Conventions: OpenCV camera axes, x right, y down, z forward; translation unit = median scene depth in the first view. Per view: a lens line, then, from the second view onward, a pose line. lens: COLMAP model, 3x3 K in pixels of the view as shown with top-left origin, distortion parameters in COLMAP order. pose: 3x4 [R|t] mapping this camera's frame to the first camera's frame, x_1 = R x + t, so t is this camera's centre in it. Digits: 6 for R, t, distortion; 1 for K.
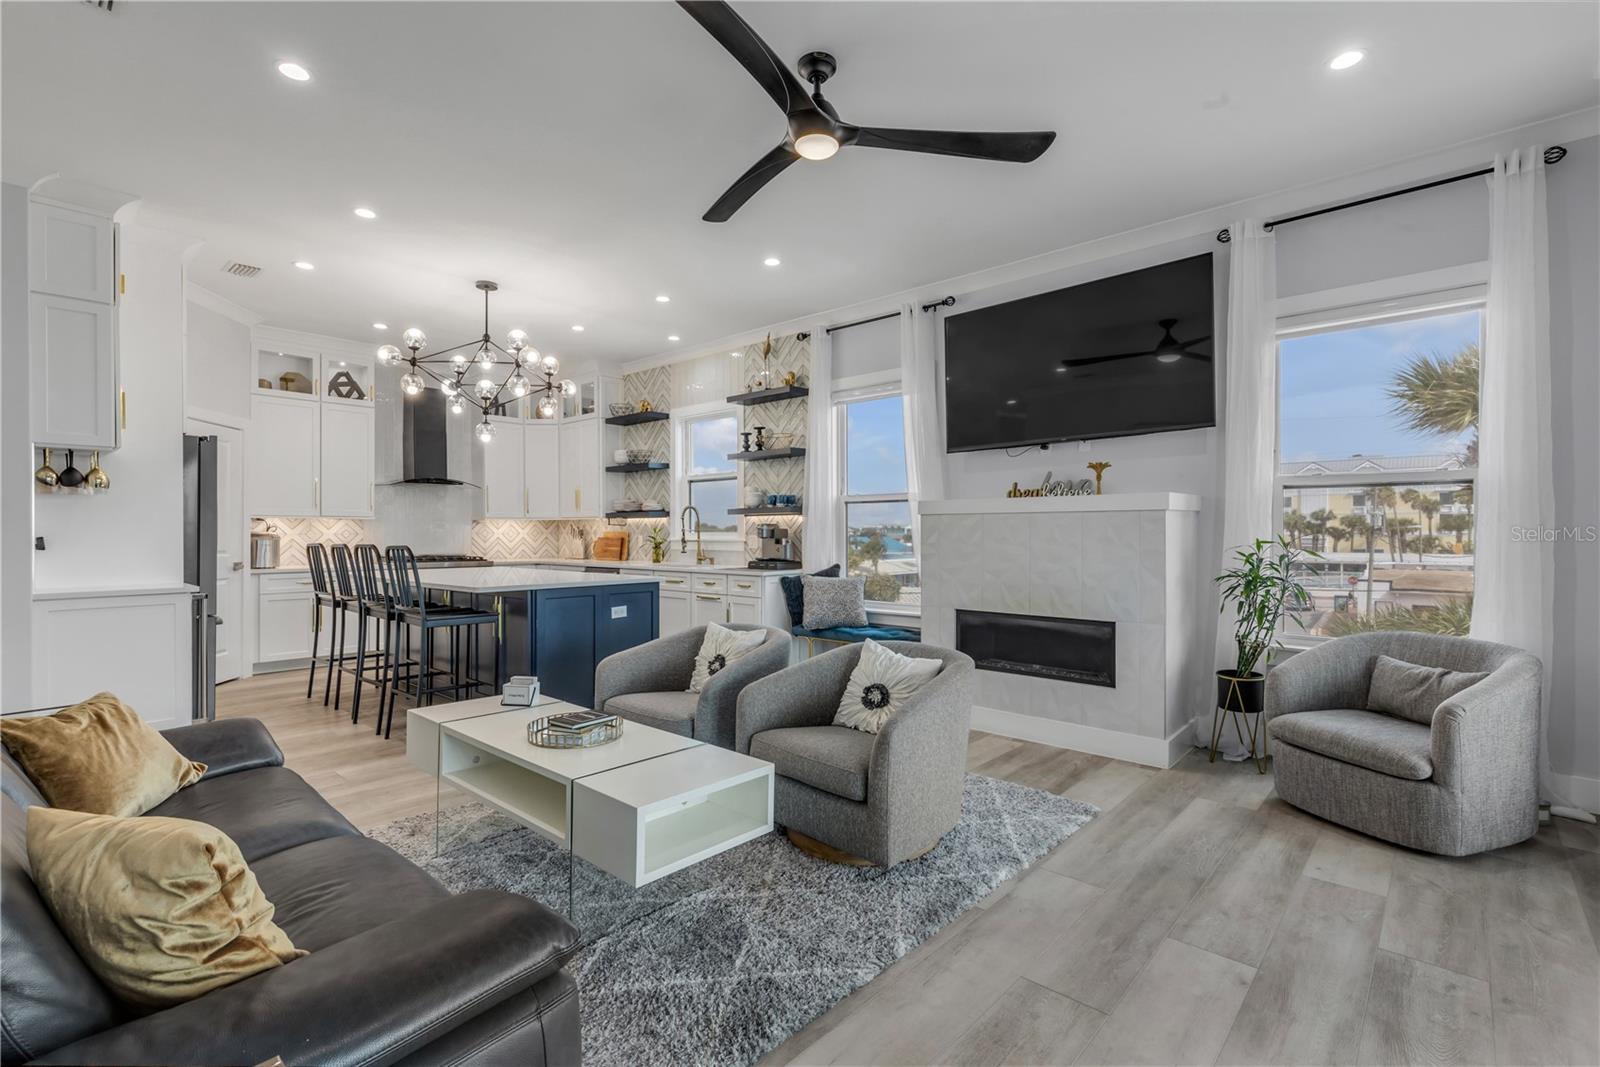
lens RADIAL K [[721.6, 0, 800.8], [0, 721.6, 533.8], [0, 0, 1]] dist [0.007928, -0.000155]
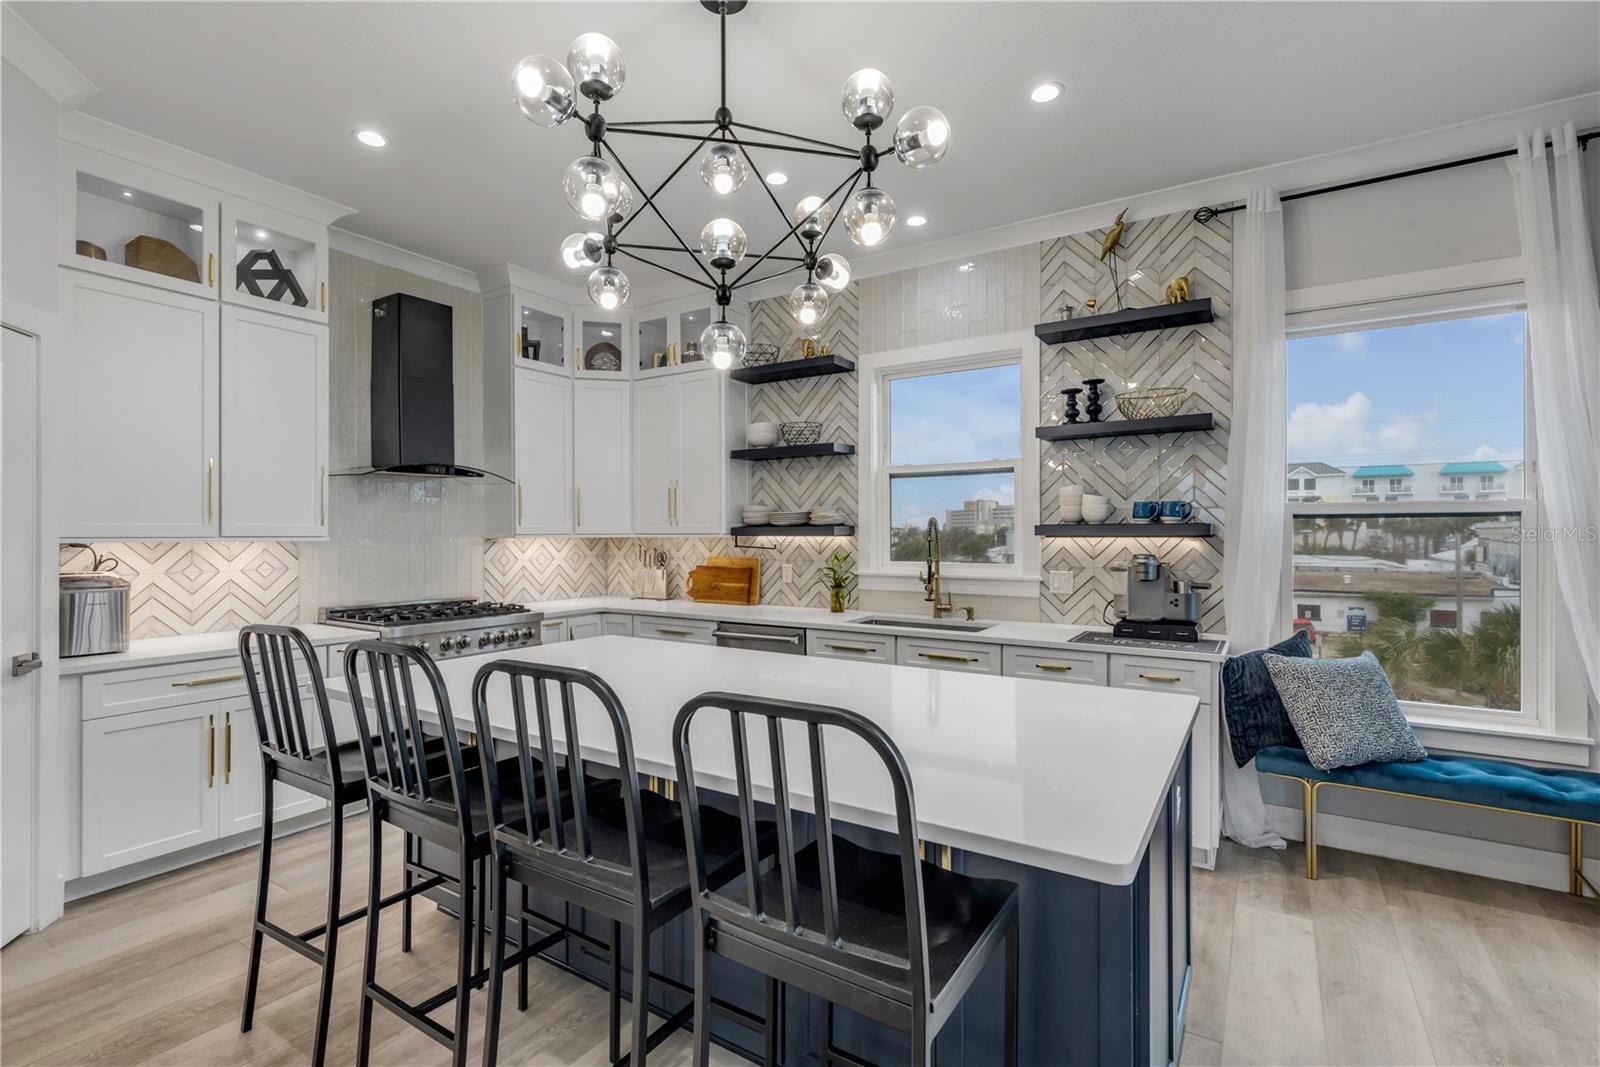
lens RADIAL K [[725.3, 0, 797.4], [0, 725.3, 535.1], [0, 0, 1]] dist [0.005813, -0.001047]
pose [[0.986993, -0.000251, 0.160764, -0.356545], [0.000307, 1.000000, -0.000326, -0.025280], [-0.160763, 0.000371, 0.986993, 0.452509]]
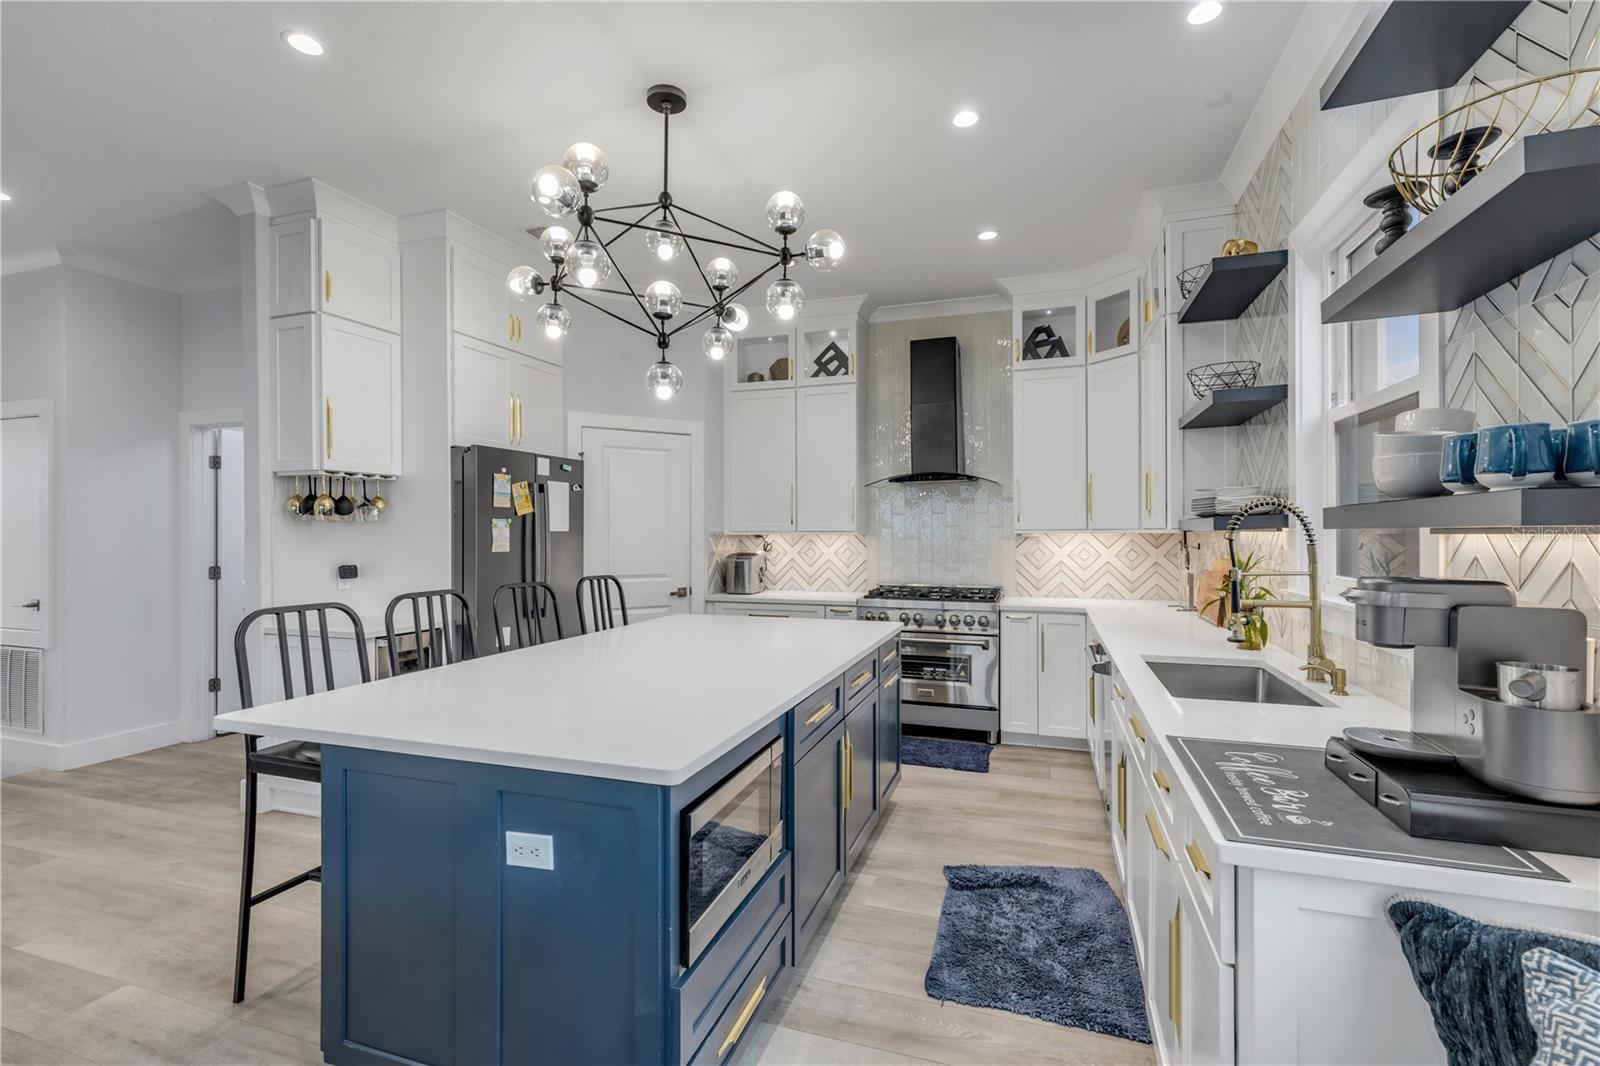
lens RADIAL K [[725.3, 0, 797.4], [0, 725.3, 534.6], [0, 0, 1]] dist [0.005813, -0.001047]
pose [[0.390833, 0.003621, -0.920454, 0.066516], [-0.000067, 0.999992, 0.003905, -0.024285], [0.920461, -0.001464, 0.390831, 0.684084]]
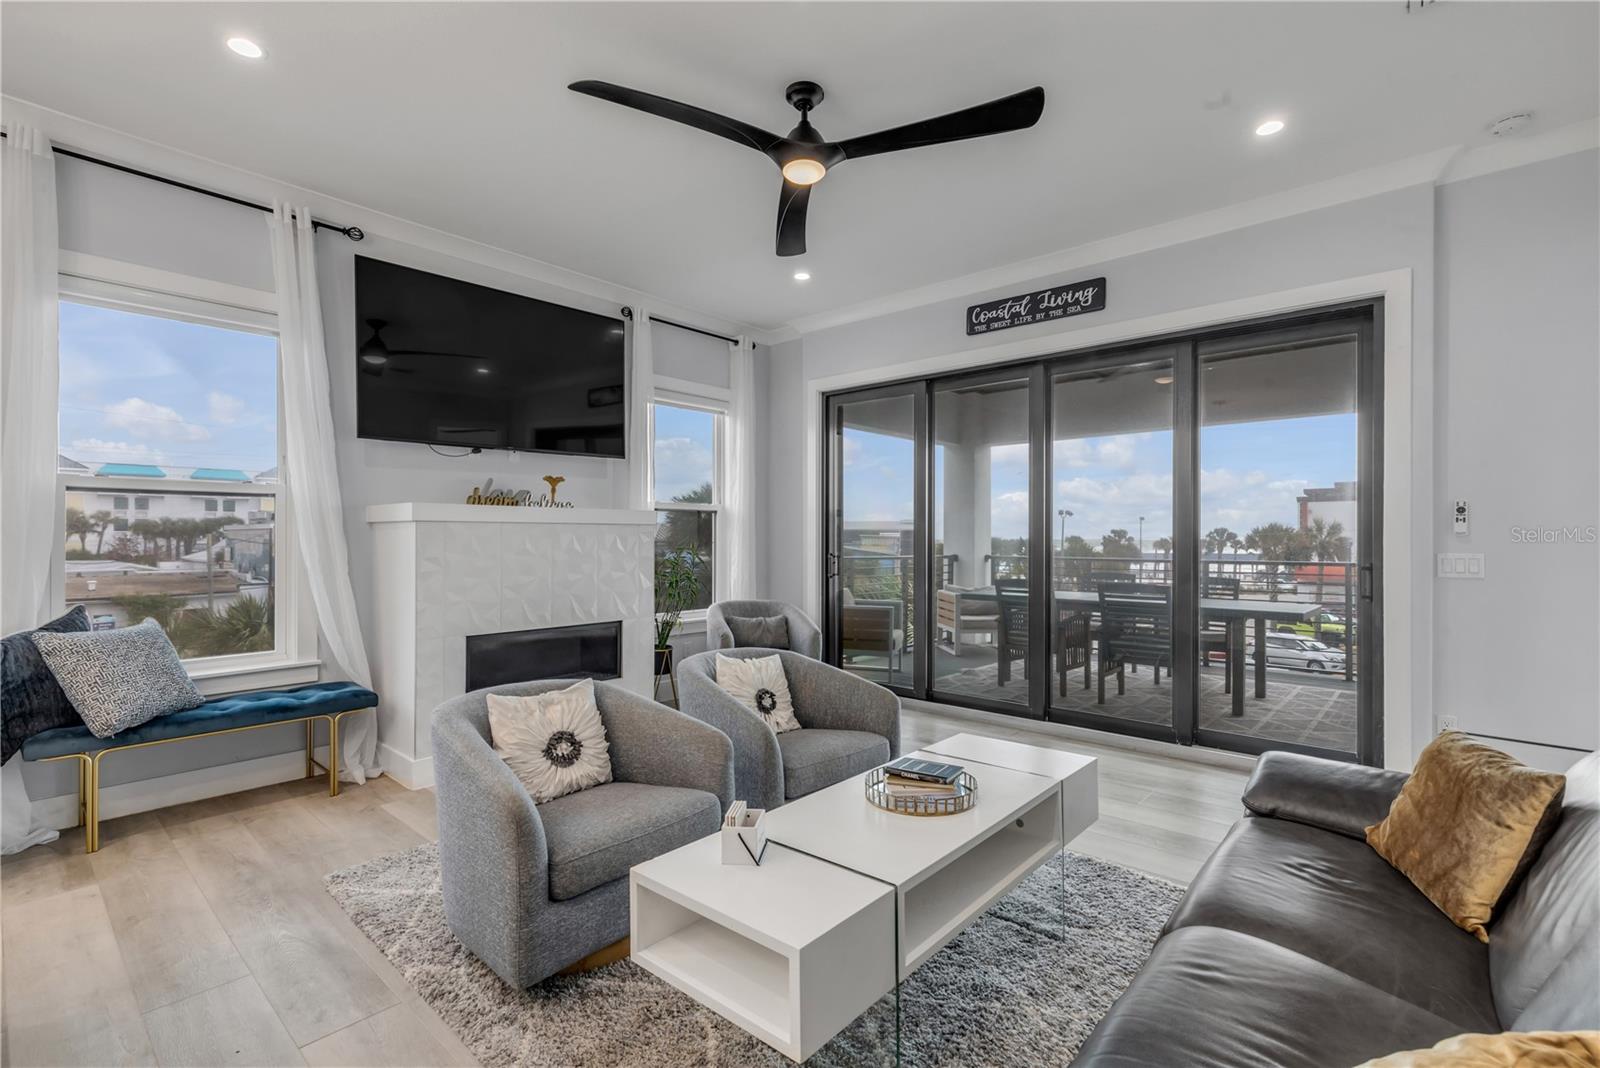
lens RADIAL K [[725.3, 0, 797.4], [0, 725.3, 535.6], [0, 0, 1]] dist [0.005813, -0.001047]
pose [[-0.009589, 0.003345, 0.999948, -0.417952], [0.001731, 0.999993, -0.003329, -0.005149], [-0.999953, 0.001699, -0.009595, 0.420038]]
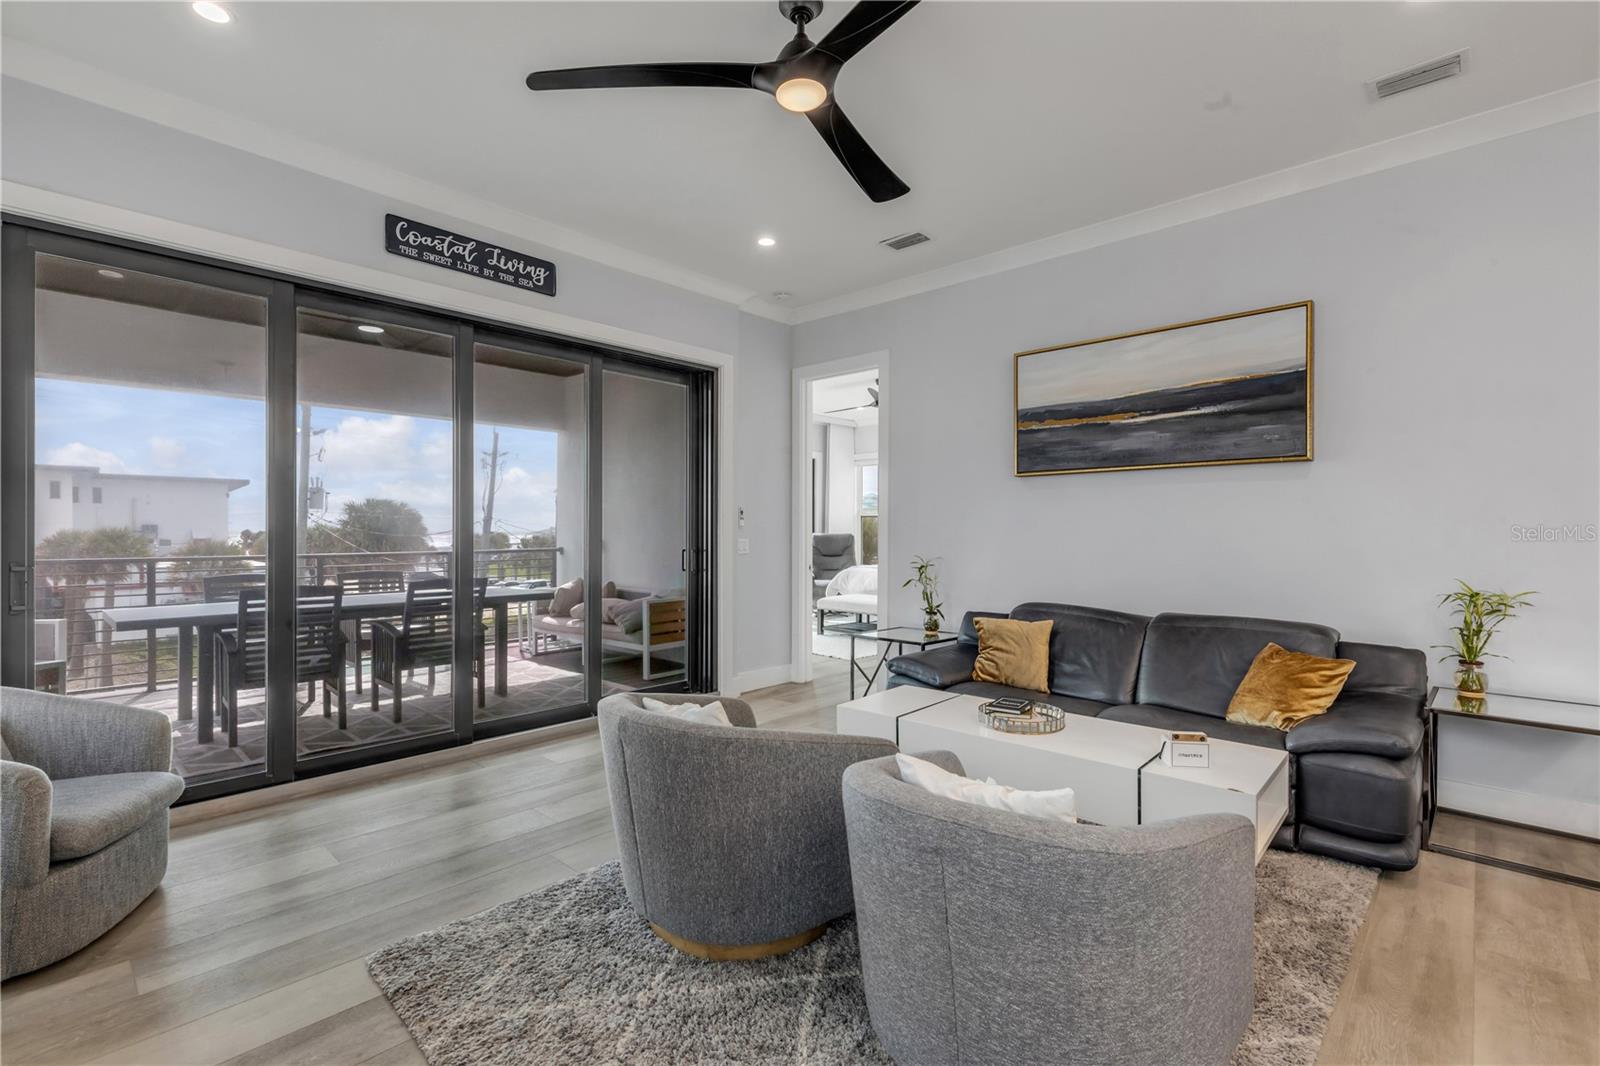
lens RADIAL K [[717.5, 0, 798.3], [0, 717.5, 534.2], [0, 0, 1]] dist [0.002203, -0.000119]
pose [[-0.999994, 0.003245, -0.001124, 0.015229], [0.003227, 0.999877, 0.015378, -0.011381], [0.001174, 0.015374, -0.999881, 0.766307]]
